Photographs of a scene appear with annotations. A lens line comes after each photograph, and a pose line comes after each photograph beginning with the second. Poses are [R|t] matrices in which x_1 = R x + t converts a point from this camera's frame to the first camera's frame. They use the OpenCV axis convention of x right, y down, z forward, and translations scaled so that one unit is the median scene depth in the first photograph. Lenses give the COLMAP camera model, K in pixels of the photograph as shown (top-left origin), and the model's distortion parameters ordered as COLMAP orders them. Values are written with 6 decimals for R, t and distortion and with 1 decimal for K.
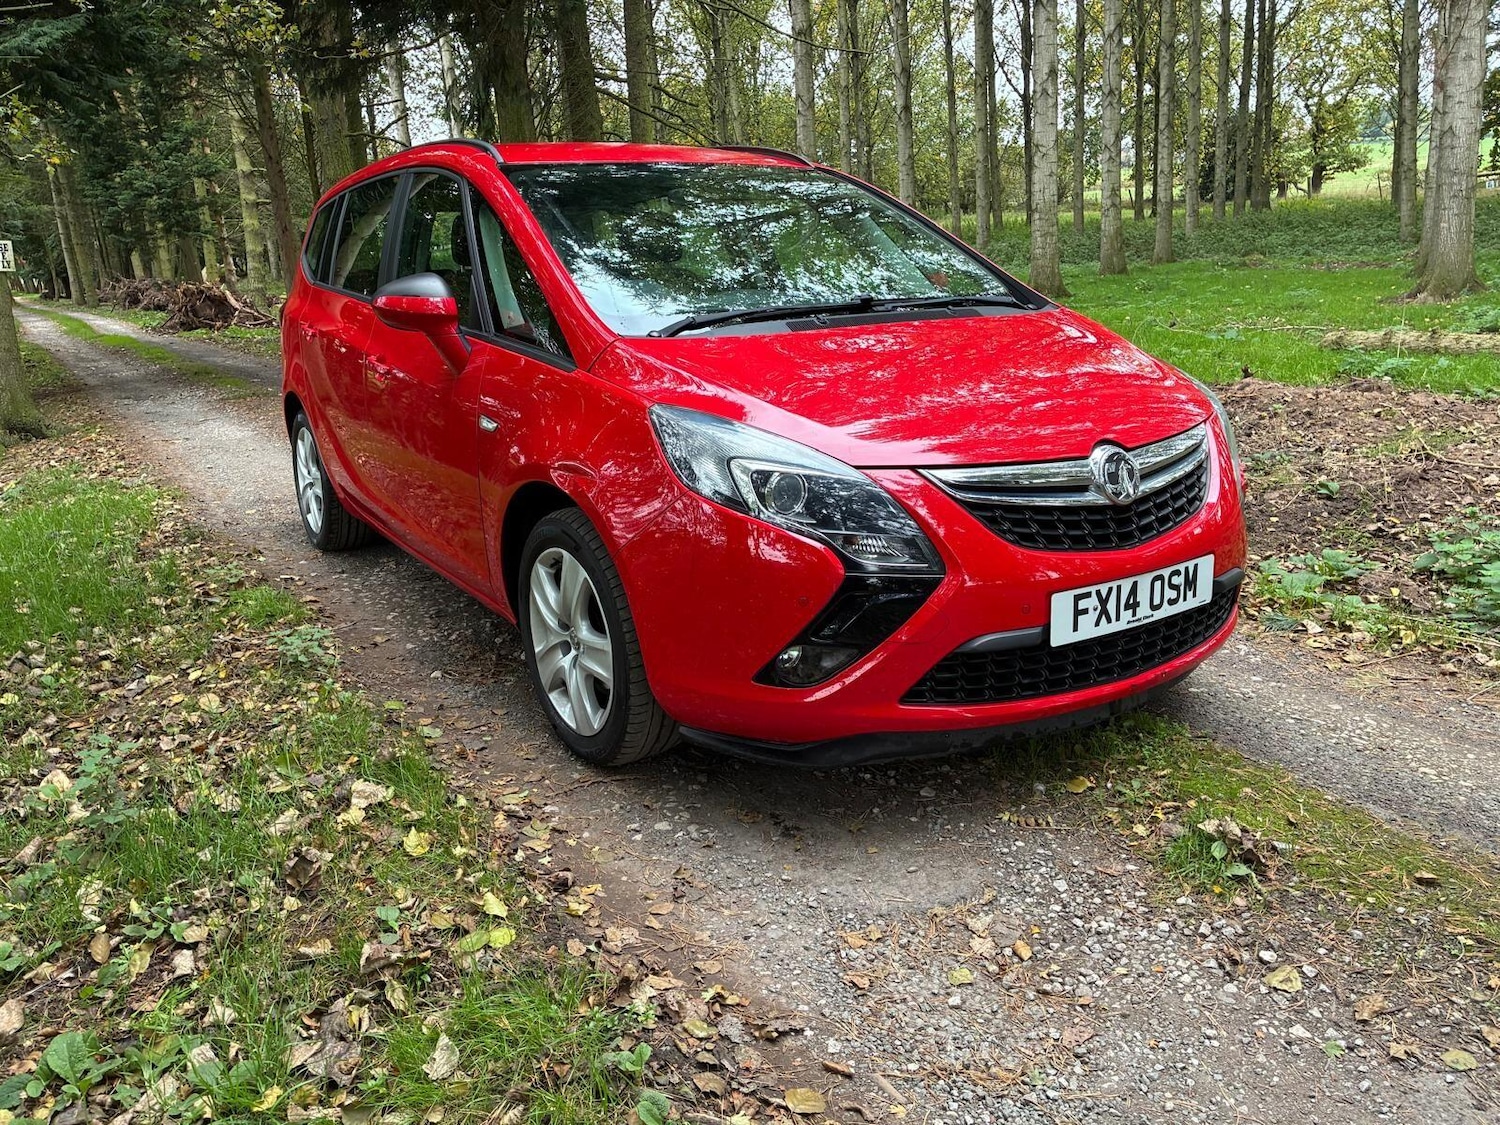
lens RADIAL K [[1124.1, 0, 755.6], [0, 1124.1, 564.8], [0, 0, 1]] dist [0.061262, -0.074998]
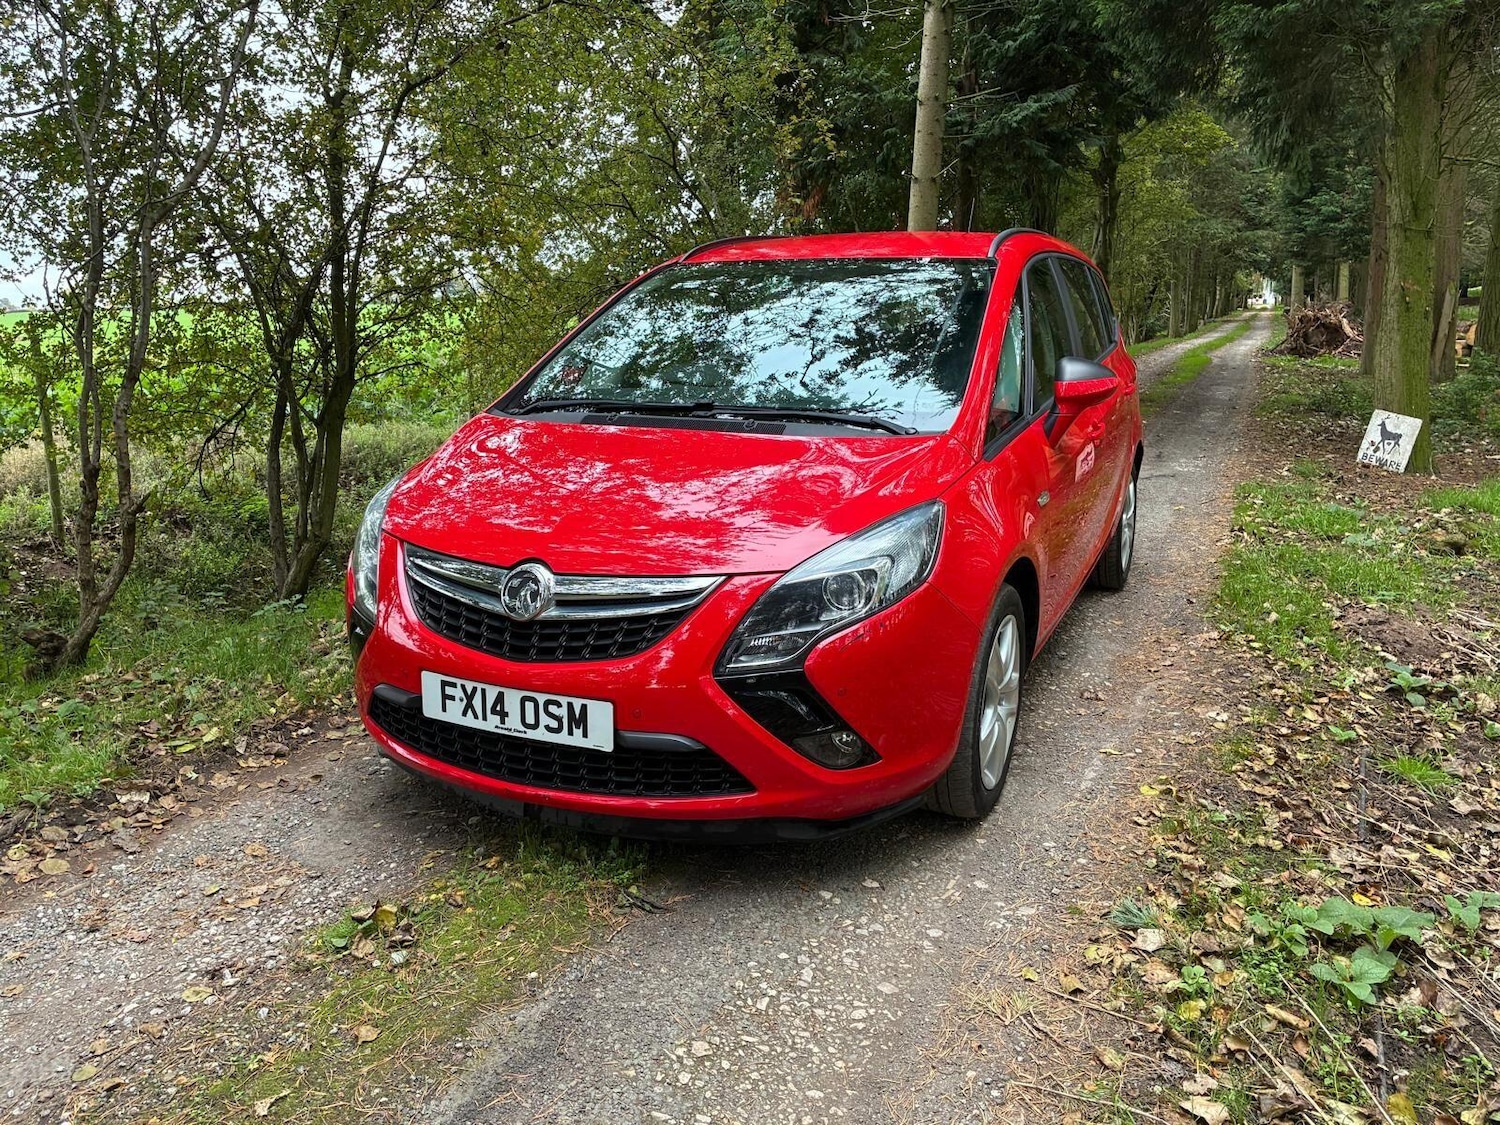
lens RADIAL K [[1124.1, 0, 743.3], [0, 1124.1, 560.0], [0, 0, 1]] dist [0.061262, -0.074998]
pose [[0.525491, 0.220149, -0.821824, 1.293117], [-0.234381, 0.966025, 0.108910, -0.272394], [0.817879, 0.135389, 0.559236, 0.571215]]
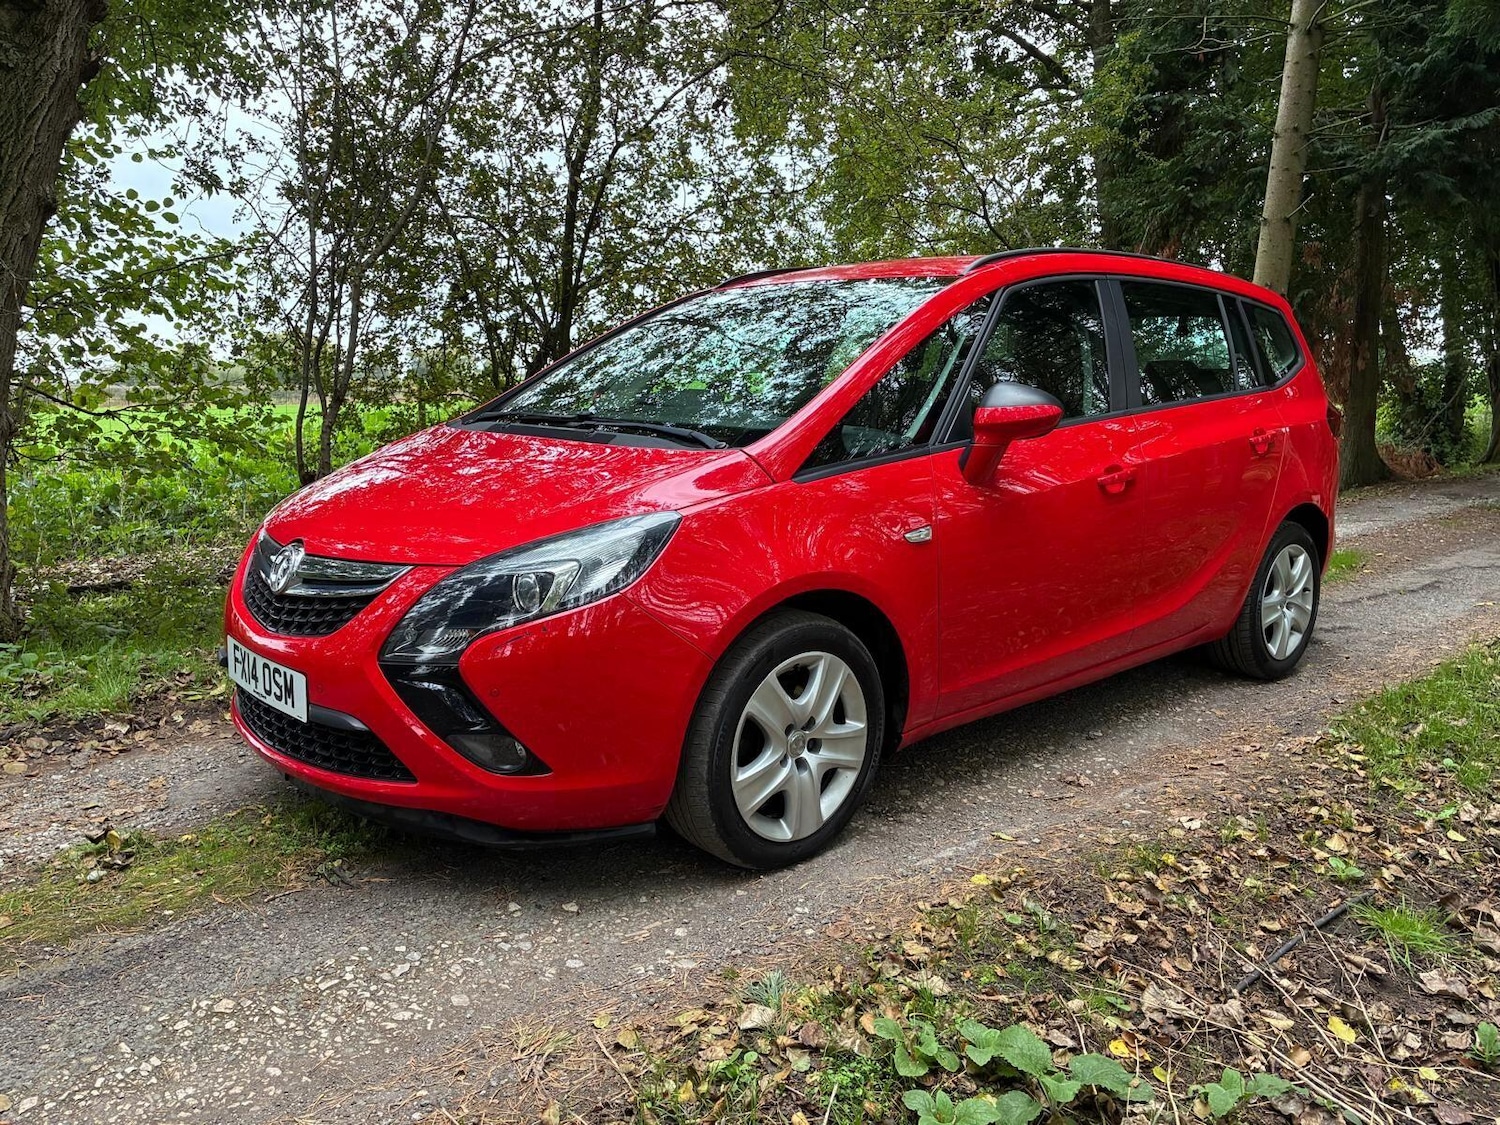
lens RADIAL K [[1124.1, 0, 755.5], [0, 1124.1, 568.5], [0, 0, 1]] dist [0.061262, -0.074998]
pose [[0.157885, 0.207621, -0.965384, 1.499830], [-0.271161, 0.949178, 0.159789, -0.390612], [0.949497, 0.236546, 0.206160, 1.215907]]
